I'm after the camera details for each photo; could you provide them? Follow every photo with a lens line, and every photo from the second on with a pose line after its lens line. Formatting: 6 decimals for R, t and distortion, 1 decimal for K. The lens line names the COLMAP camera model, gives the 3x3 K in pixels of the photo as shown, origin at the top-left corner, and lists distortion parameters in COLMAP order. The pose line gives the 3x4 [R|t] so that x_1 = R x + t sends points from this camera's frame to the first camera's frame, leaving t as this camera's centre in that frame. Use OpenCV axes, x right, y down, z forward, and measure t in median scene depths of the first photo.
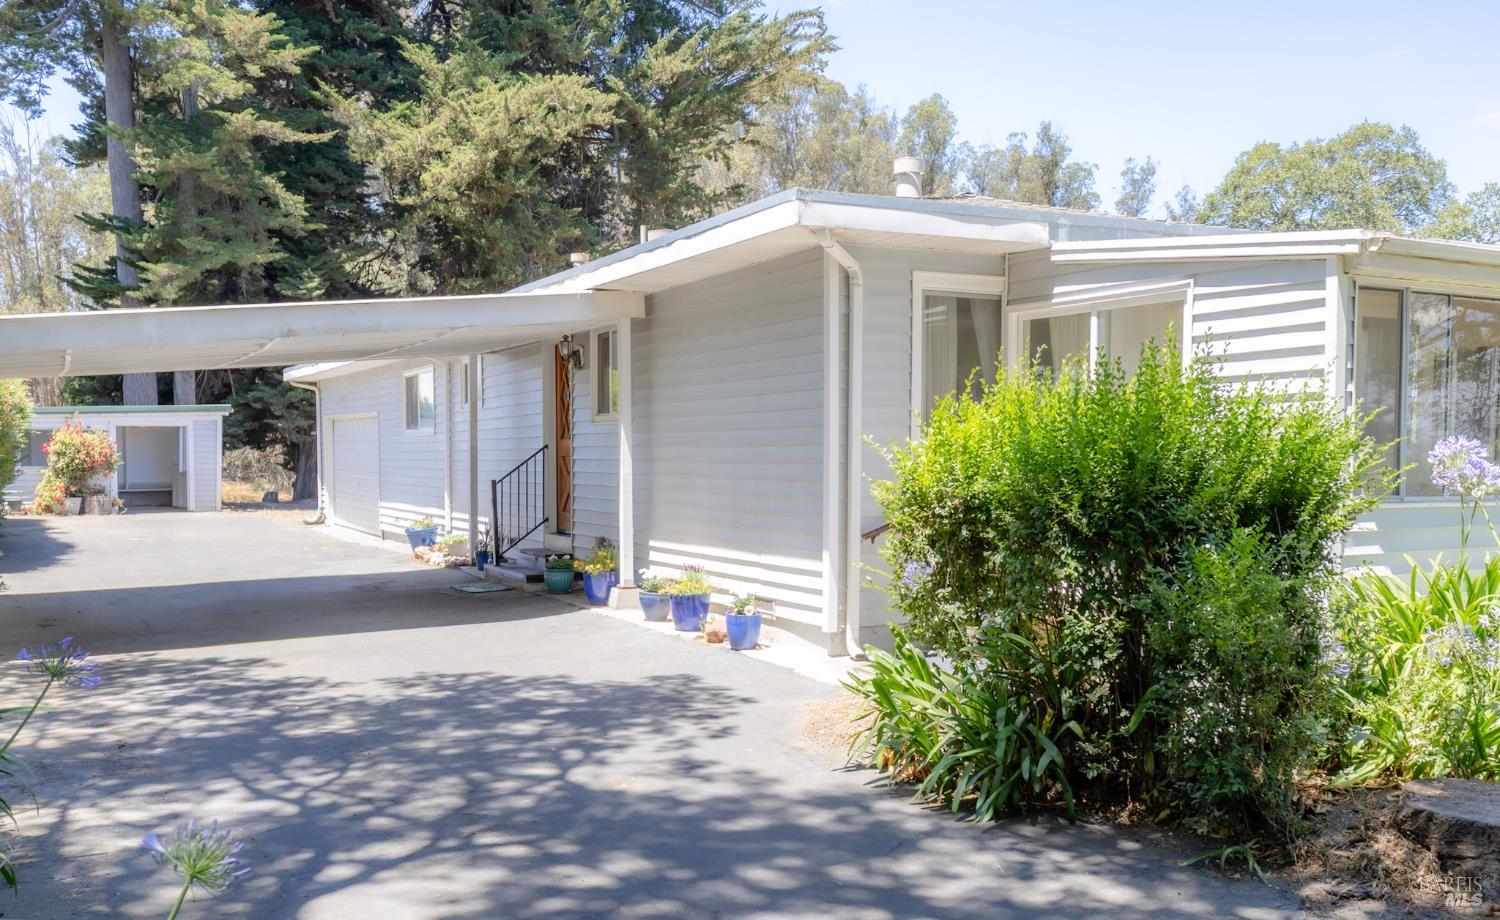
lens RADIAL K [[1344.4, 0, 712.9], [0, 1344.4, 523.9], [0, 0, 1]] dist [0.040423, 0.004861]
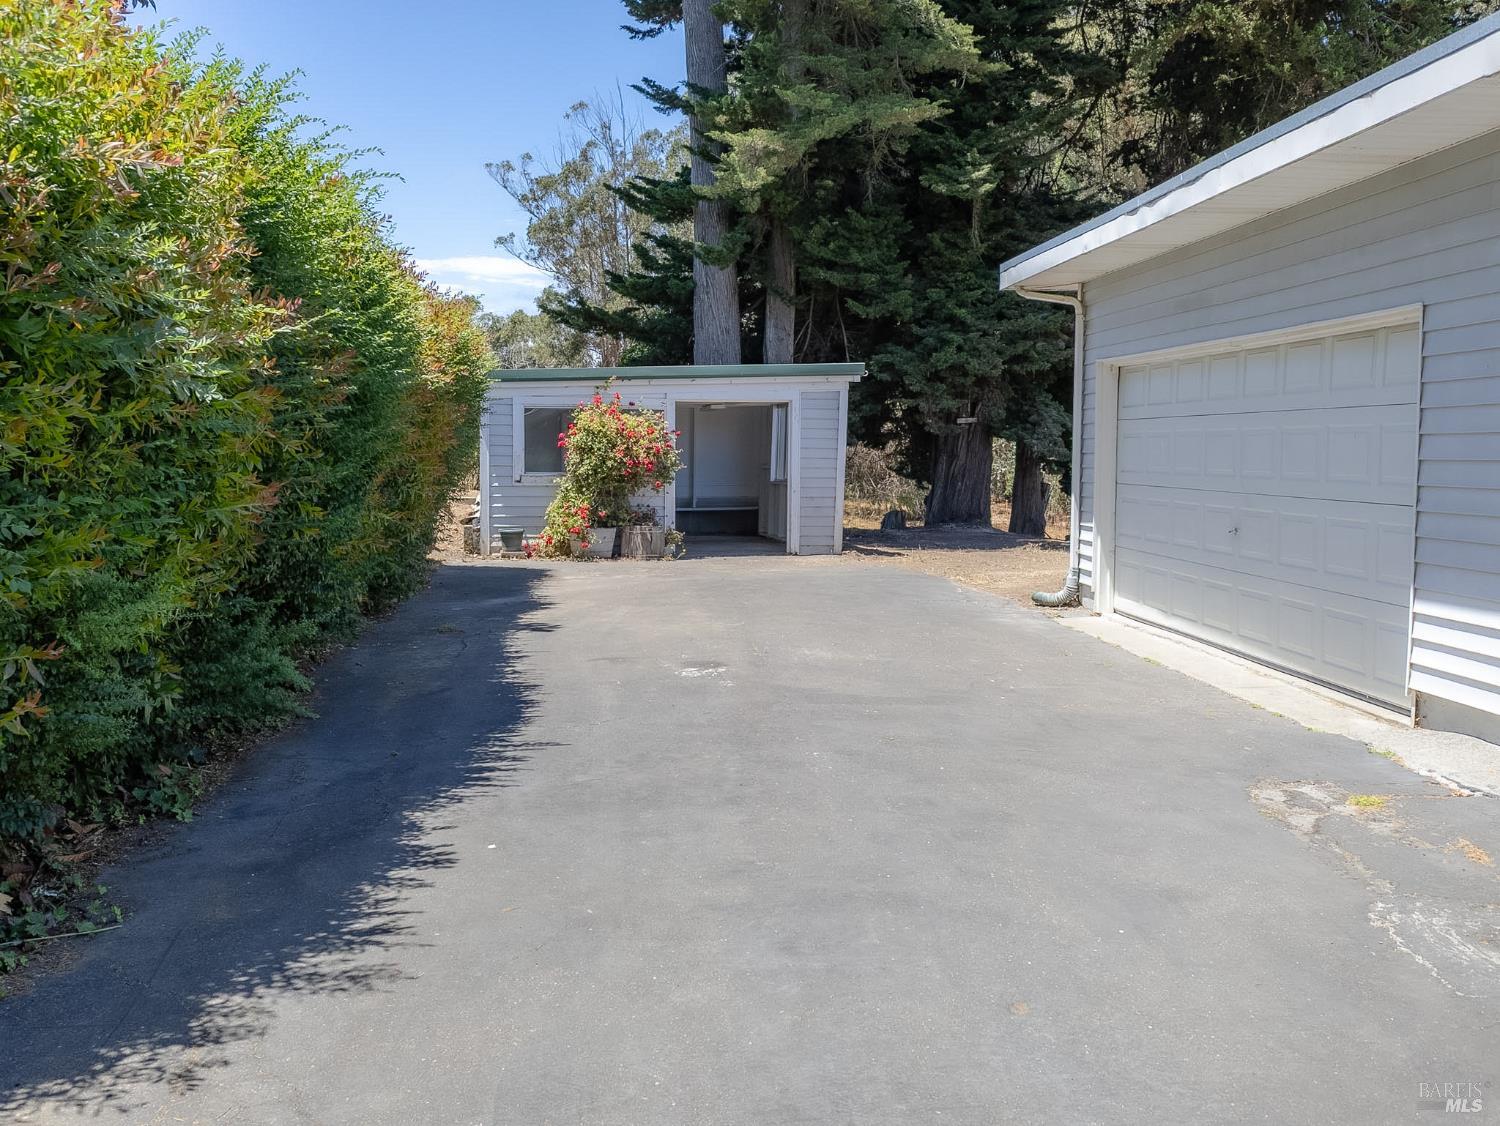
lens RADIAL K [[1414.3, 0, 749.3], [0, 1414.3, 562.3], [0, 0, 1]] dist [0.023369, 0.000000]
pose [[0.929239, 0.030821, -0.368192, -0.186790], [-0.022574, 0.999389, 0.026686, -0.021001], [0.368789, -0.016486, 0.929367, 0.449104]]
